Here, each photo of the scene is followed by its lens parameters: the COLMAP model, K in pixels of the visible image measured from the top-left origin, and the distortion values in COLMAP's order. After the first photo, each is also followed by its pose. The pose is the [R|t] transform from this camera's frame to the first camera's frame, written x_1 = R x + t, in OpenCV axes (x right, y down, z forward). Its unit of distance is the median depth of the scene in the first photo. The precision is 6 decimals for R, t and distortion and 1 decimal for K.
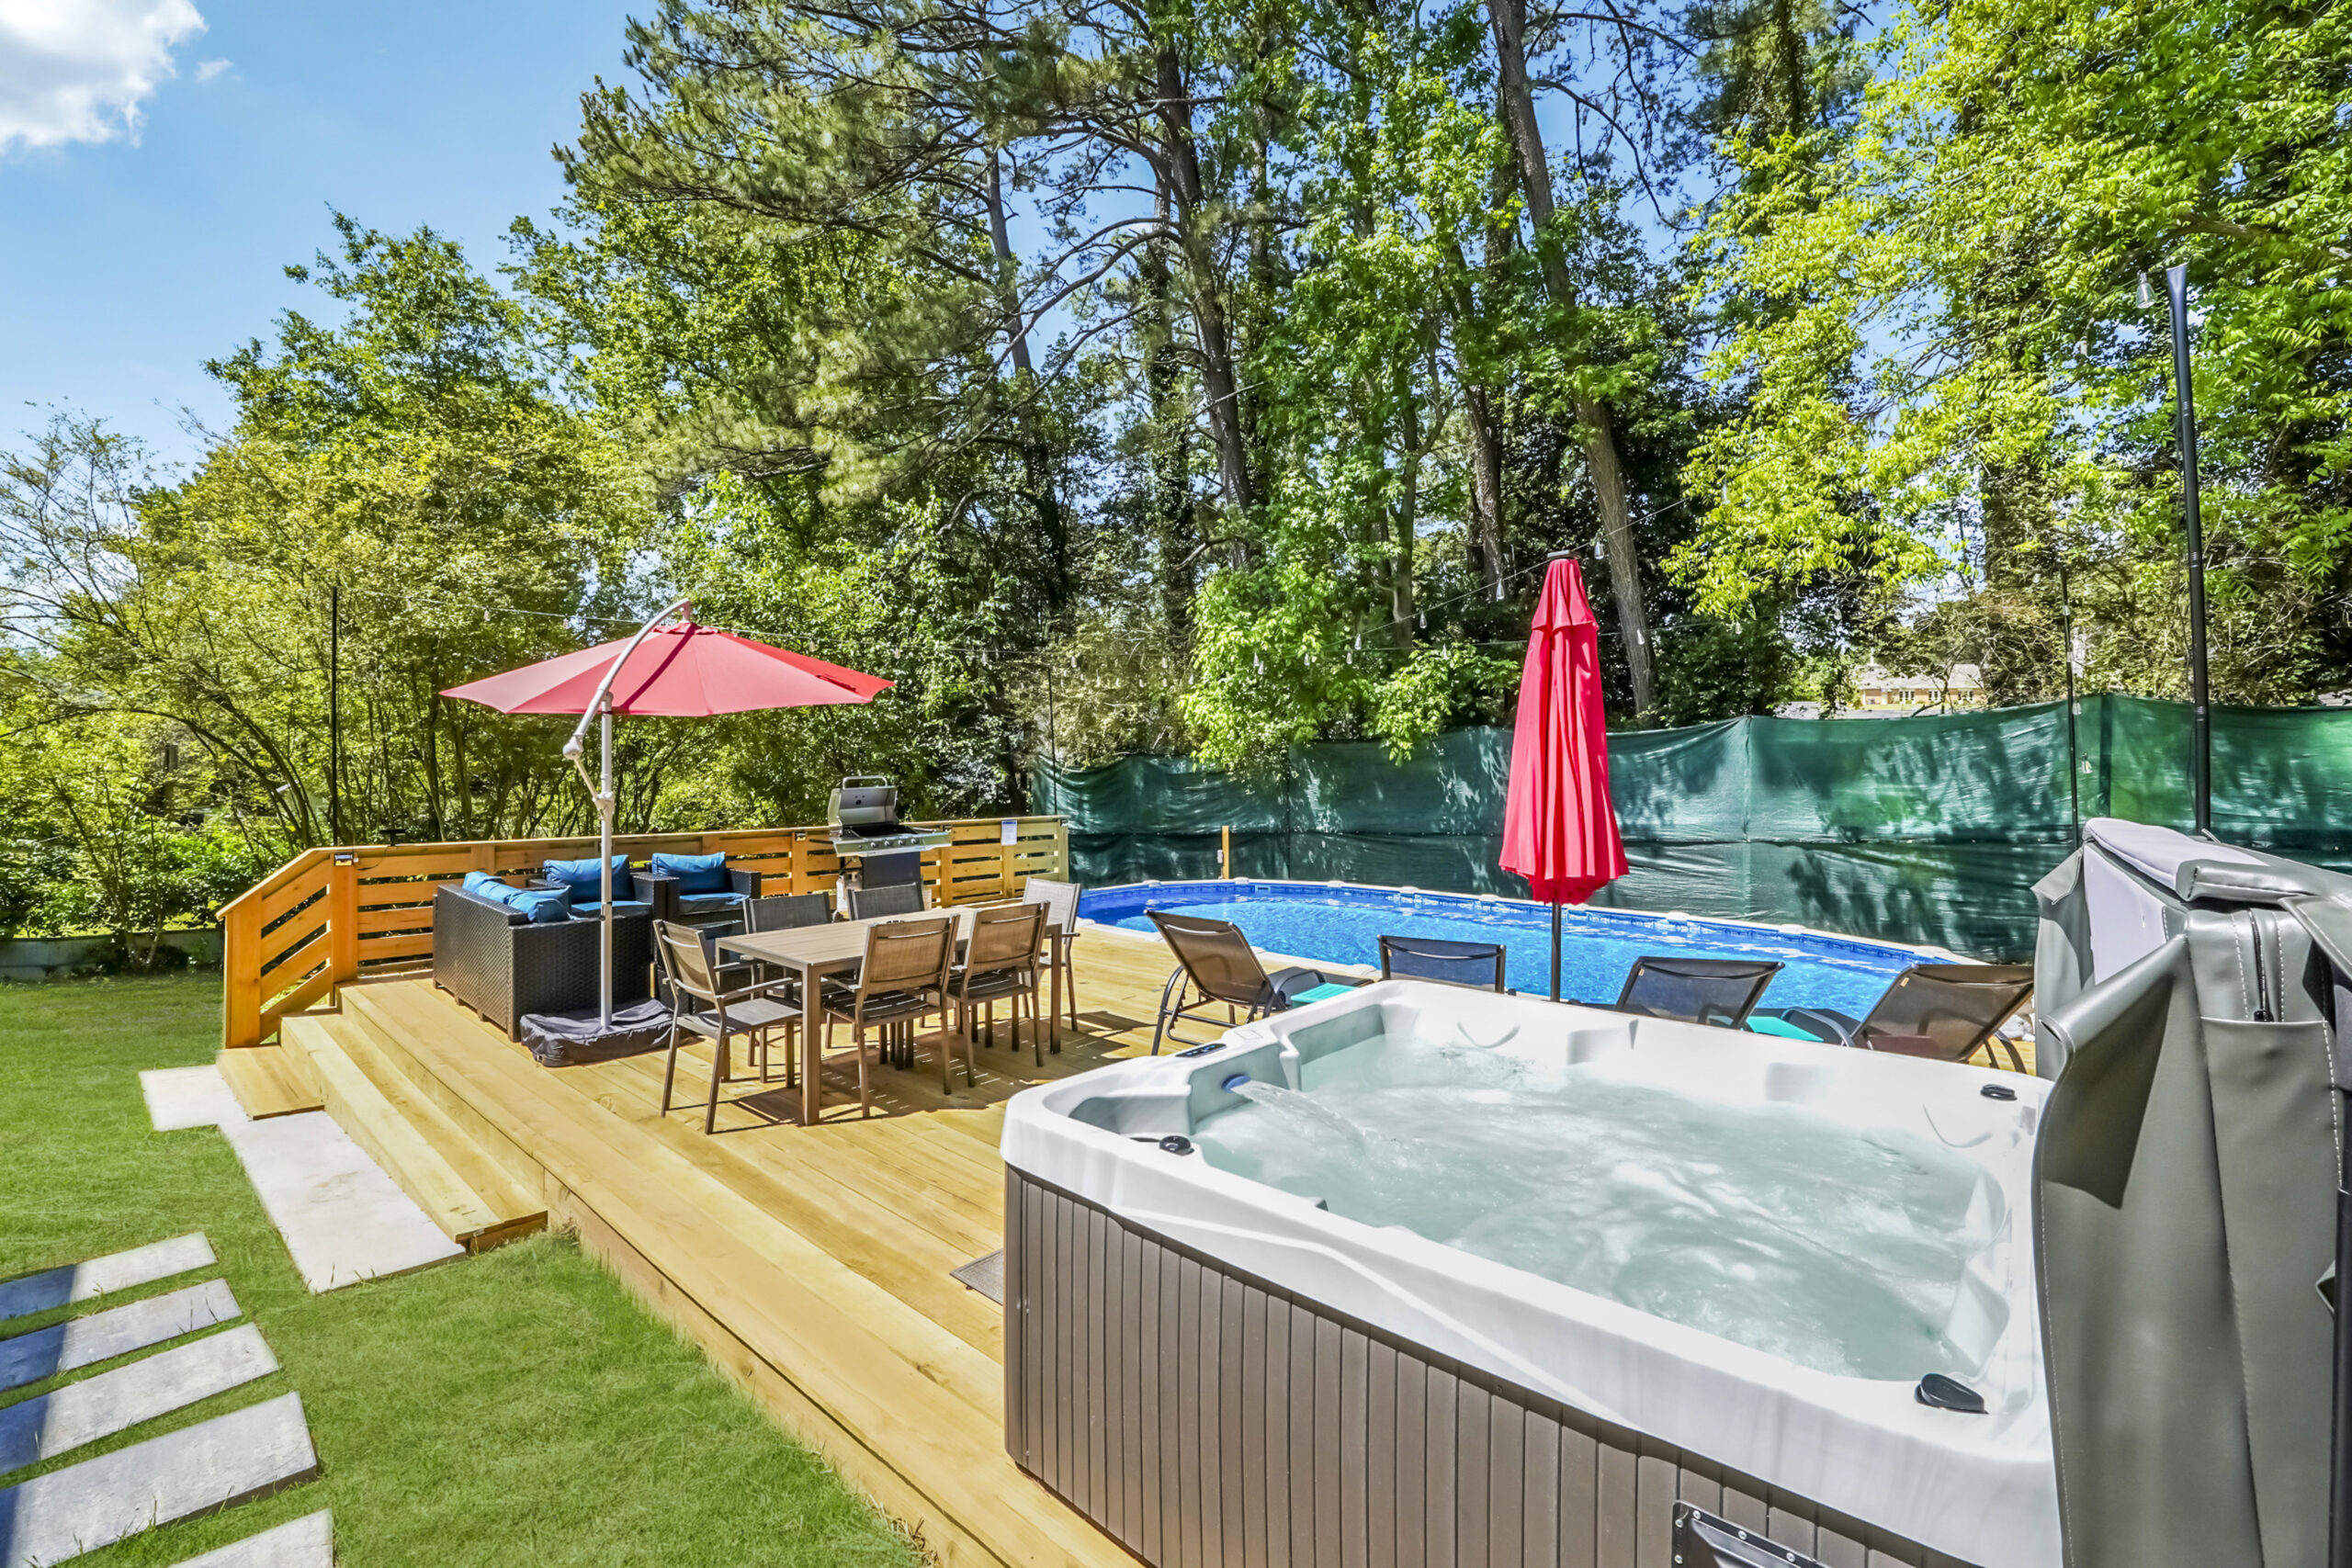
lens RADIAL K [[995.9, 0, 1176.0], [0, 995.9, 784.0], [0, 0, 1]] dist [-0.017207, -0.000514]
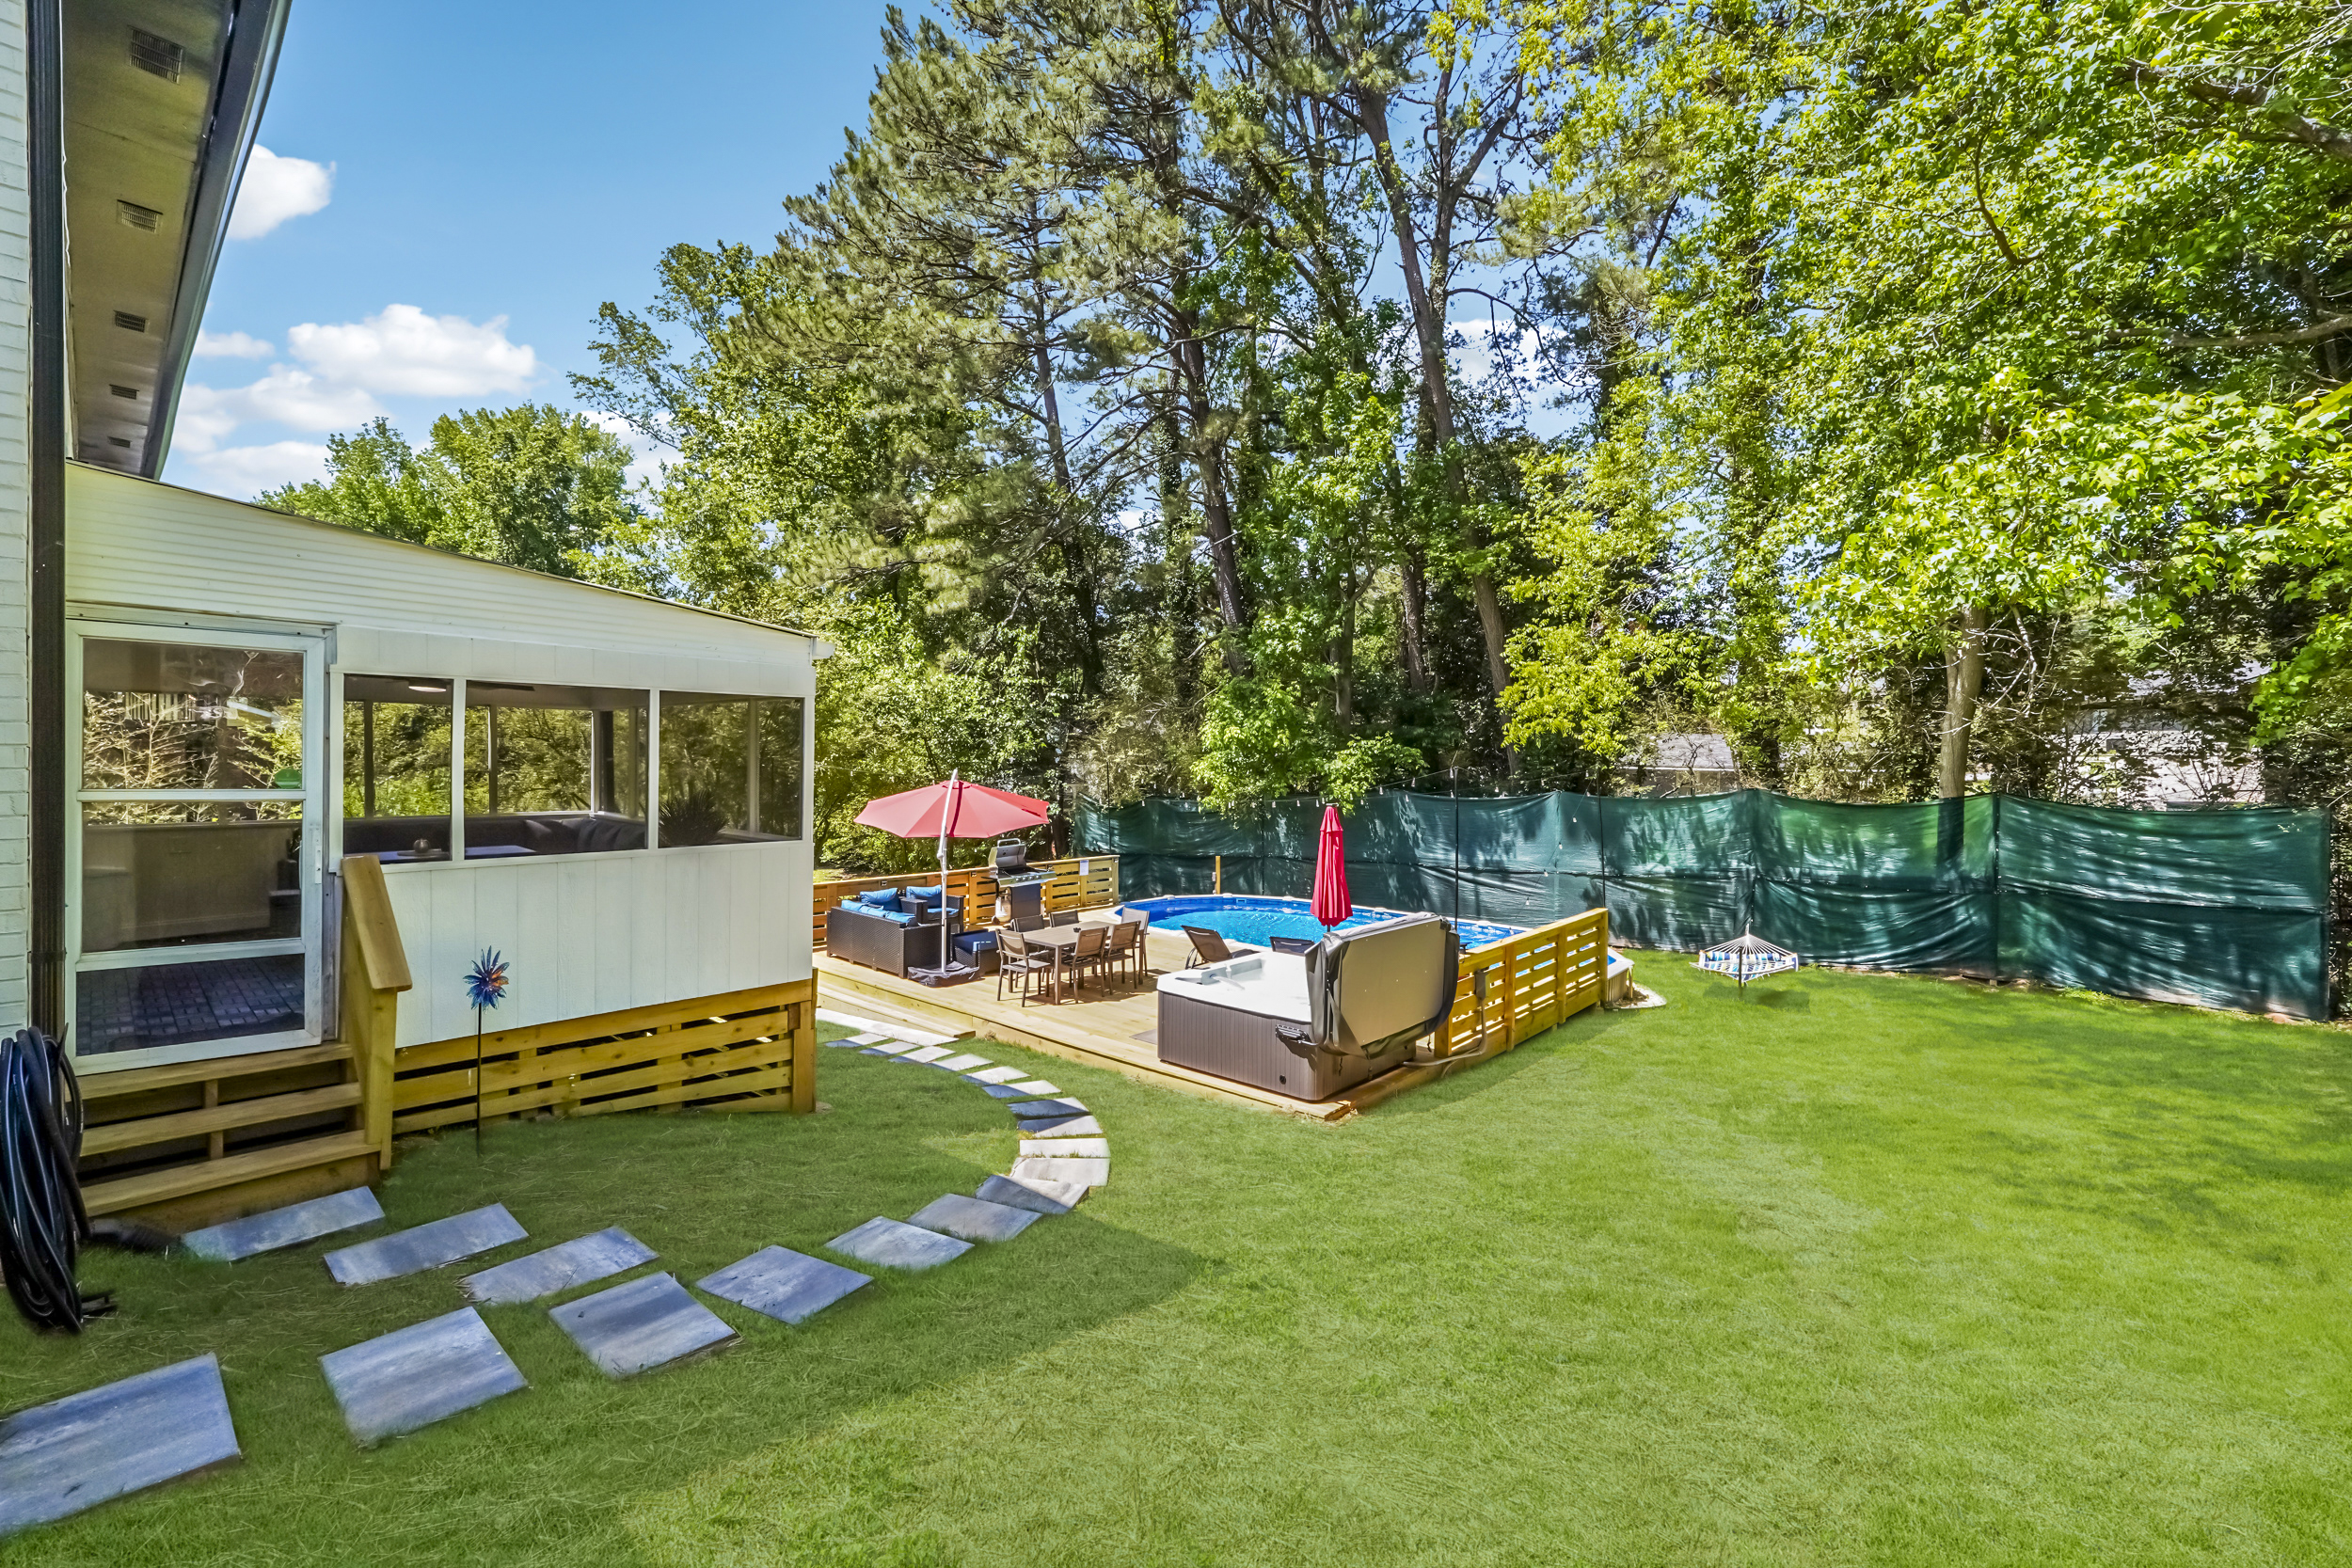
lens RADIAL K [[991.6, 0, 1164.4], [0, 991.6, 772.5], [0, 0, 1]] dist [-0.001258, -0.000216]
pose [[0.999931, 0.007585, -0.008981, -0.017786], [-0.007600, 0.999970, -0.001636, -0.081625], [0.008969, 0.001704, 0.999958, -0.484073]]
